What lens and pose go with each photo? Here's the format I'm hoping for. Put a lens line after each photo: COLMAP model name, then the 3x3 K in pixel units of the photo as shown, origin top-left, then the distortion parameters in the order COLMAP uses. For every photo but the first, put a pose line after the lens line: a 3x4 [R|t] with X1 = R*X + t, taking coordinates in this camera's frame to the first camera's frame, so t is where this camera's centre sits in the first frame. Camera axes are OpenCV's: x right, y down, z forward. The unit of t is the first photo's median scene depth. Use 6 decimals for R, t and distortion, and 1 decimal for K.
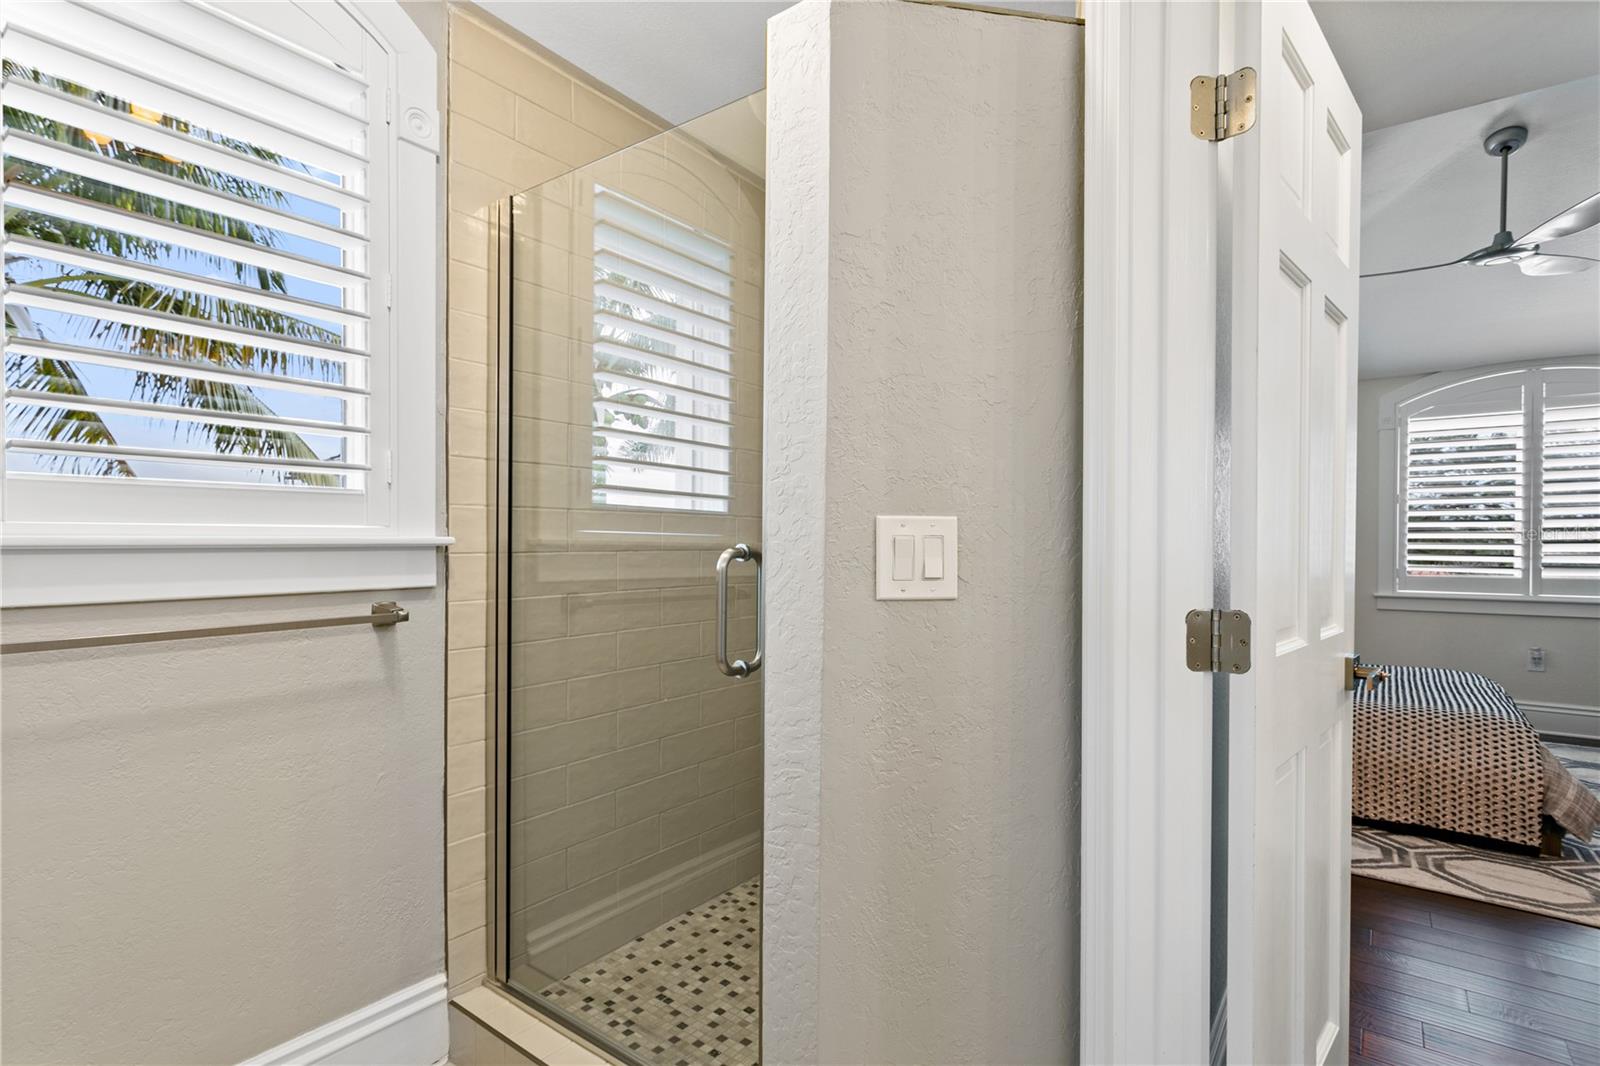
lens RADIAL K [[767.1, 0, 797.4], [0, 767.1, 553.3], [0, 0, 1]] dist [0.001382, 0.000404]
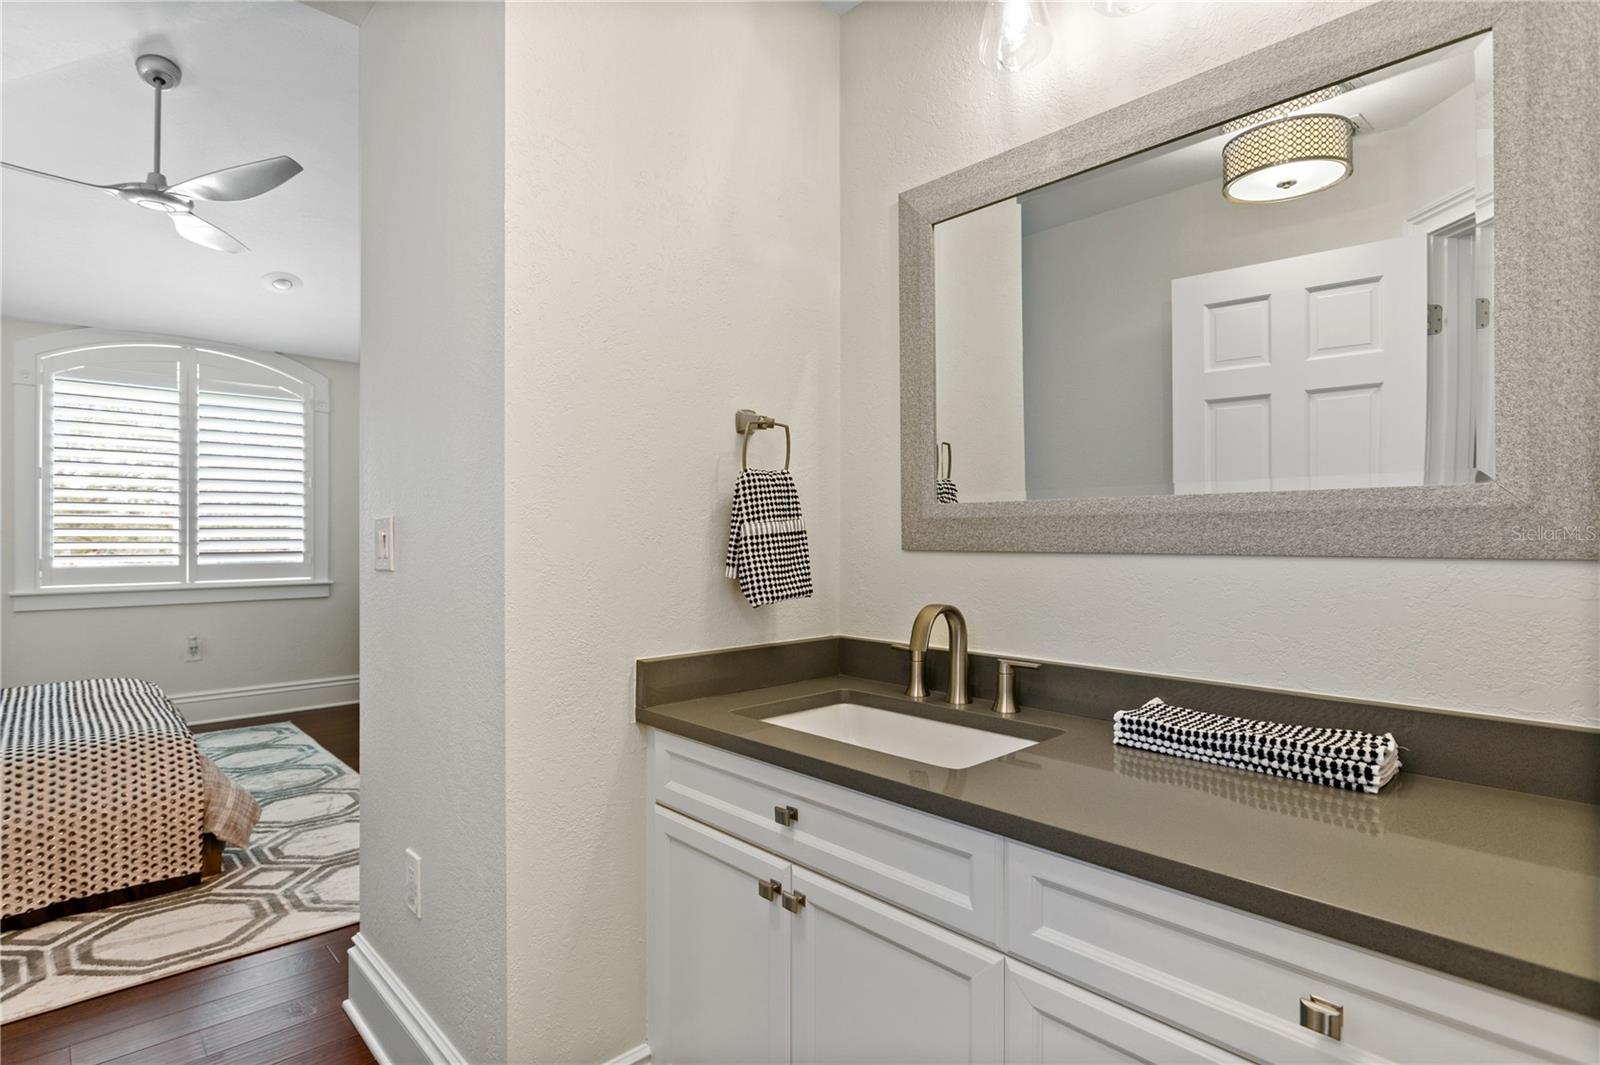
lens RADIAL K [[841.6, 0, 800.0], [0, 841.6, 532.5], [0, 0, 1]] dist [-0.003441, -0.000768]
pose [[0.176474, -0.001172, 0.984305, 0.135463], [0.009373, 0.999956, -0.000490, -0.000438], [-0.984261, 0.009312, 0.176477, 0.145206]]
